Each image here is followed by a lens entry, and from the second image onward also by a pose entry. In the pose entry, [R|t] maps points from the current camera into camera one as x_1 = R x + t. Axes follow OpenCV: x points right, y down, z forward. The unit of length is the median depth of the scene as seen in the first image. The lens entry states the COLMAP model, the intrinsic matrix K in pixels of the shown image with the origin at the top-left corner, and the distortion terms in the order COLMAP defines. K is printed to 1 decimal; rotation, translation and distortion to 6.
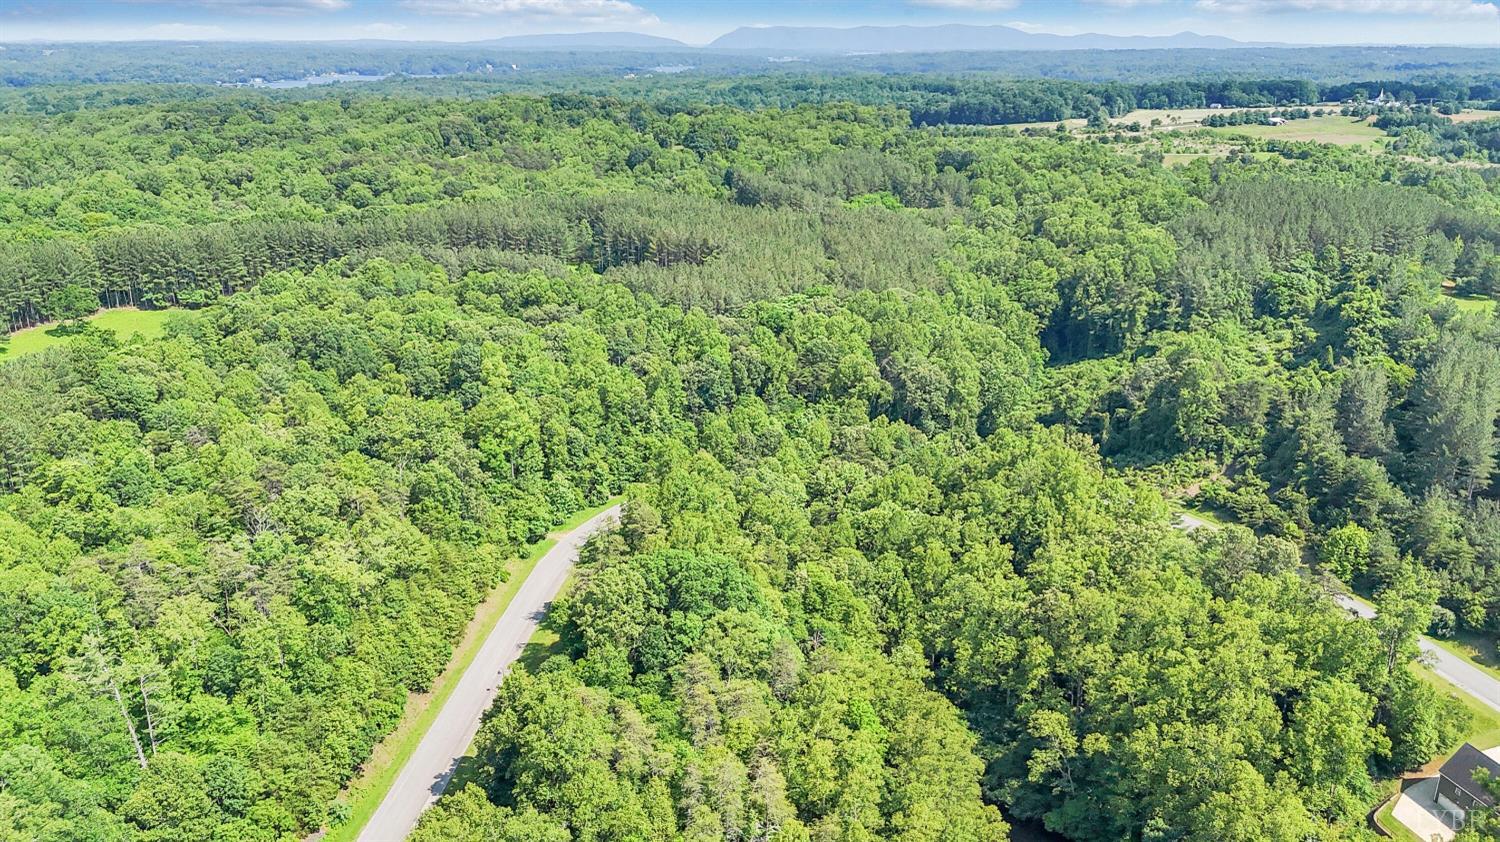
lens RADIAL K [[1109.2, 0, 750.0], [0, 1109.2, 421.0], [0, 0, 1]] dist [0.074648, -0.071049]
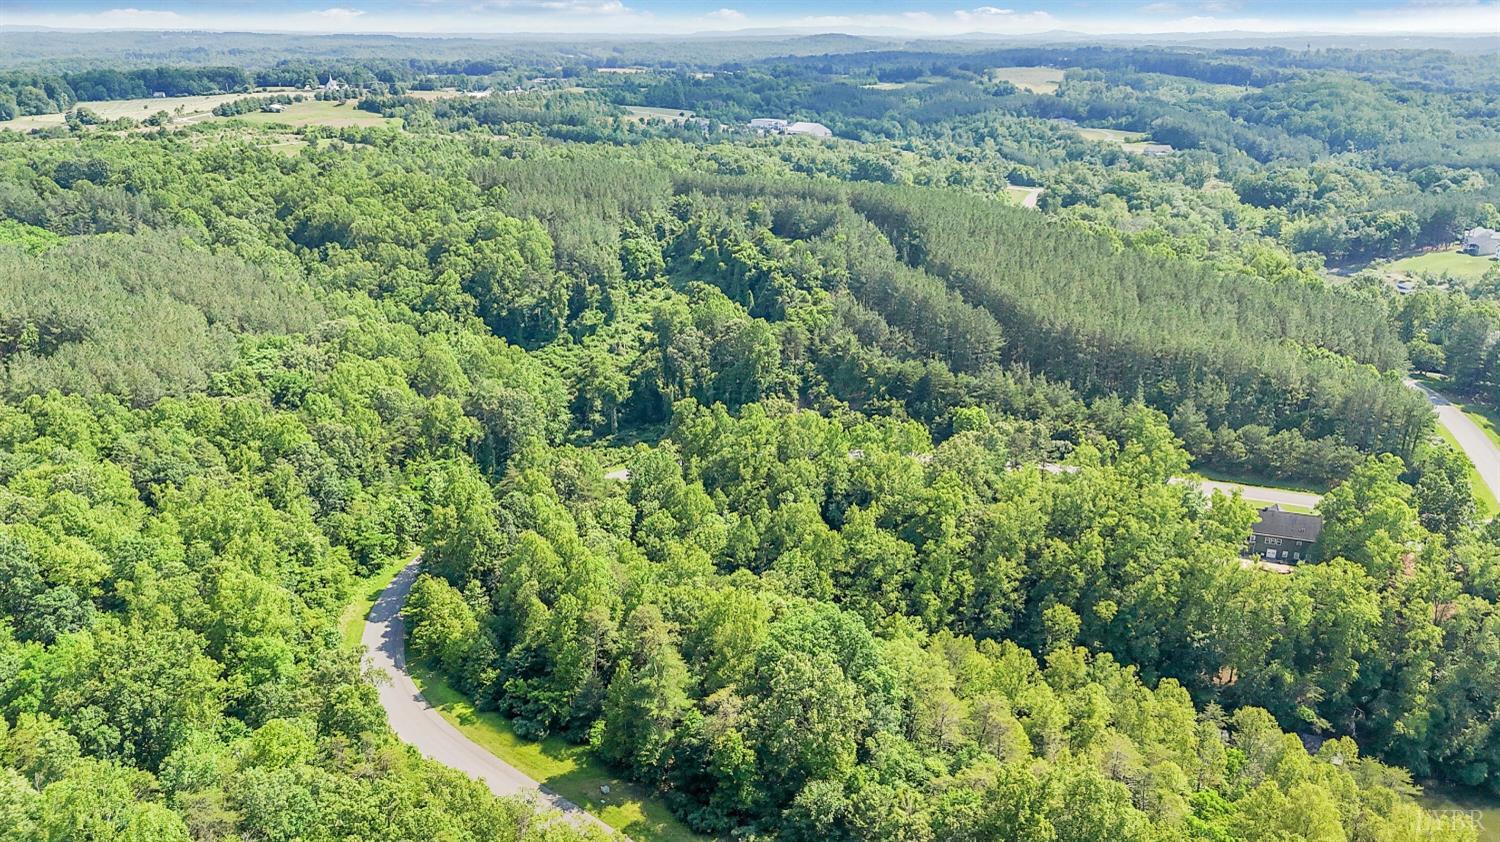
lens RADIAL K [[1109.2, 0, 750.0], [0, 1109.2, 421.0], [0, 0, 1]] dist [0.074648, -0.071049]
pose [[0.581230, -0.272505, 0.766755, -0.136446], [0.262773, 0.954634, 0.140085, -0.031390], [-0.770144, 0.120061, 0.626469, 0.087130]]
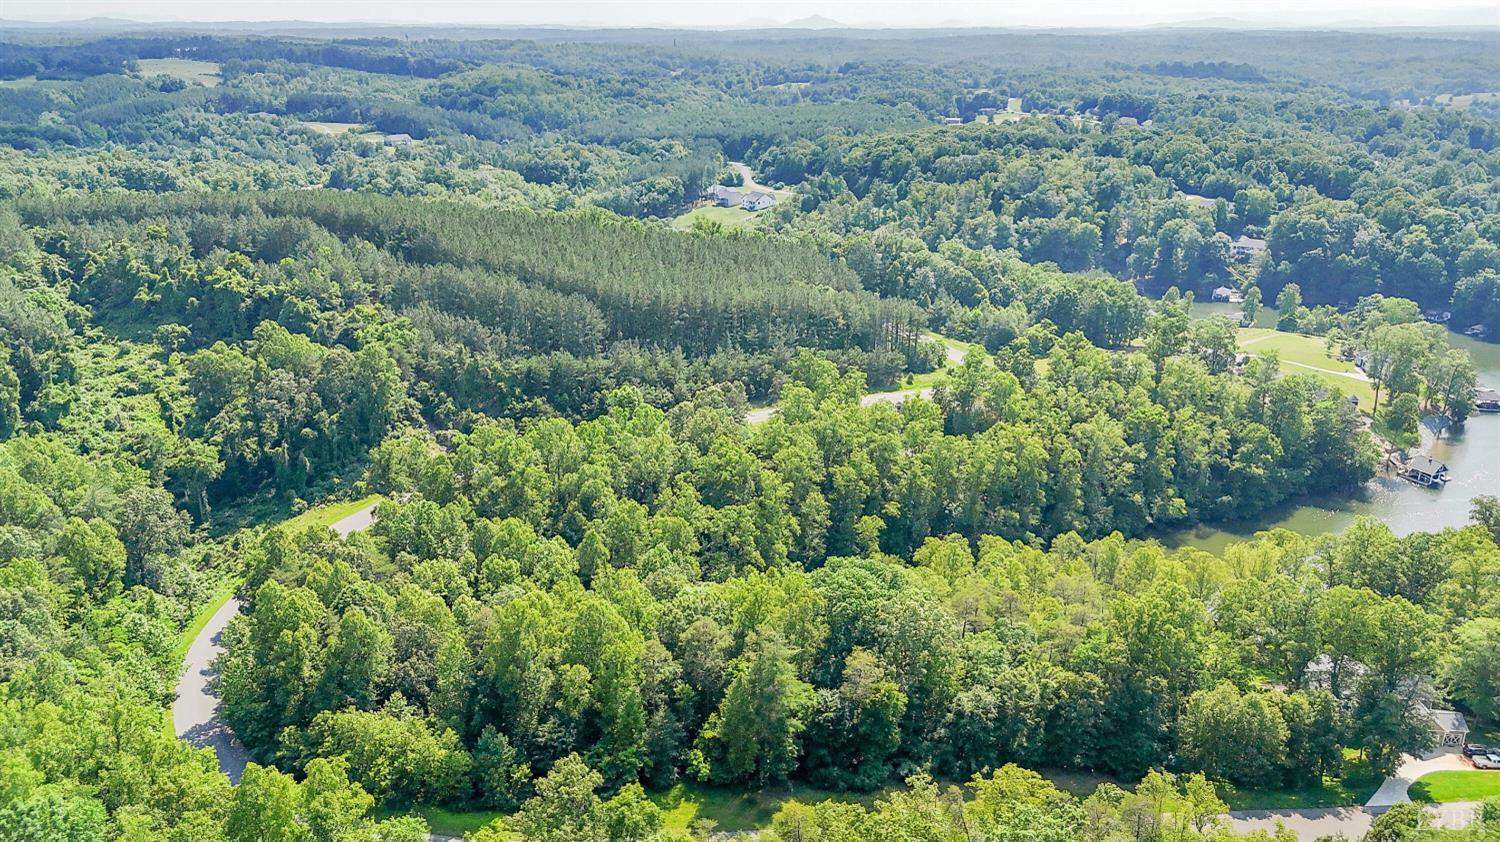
lens RADIAL K [[1109.2, 0, 750.0], [0, 1109.2, 421.0], [0, 0, 1]] dist [0.074648, -0.071049]
pose [[-0.141431, -0.337665, 0.930580, -0.168560], [0.315782, 0.875532, 0.365684, -0.070192], [-0.938232, 0.345579, -0.017199, 0.199759]]
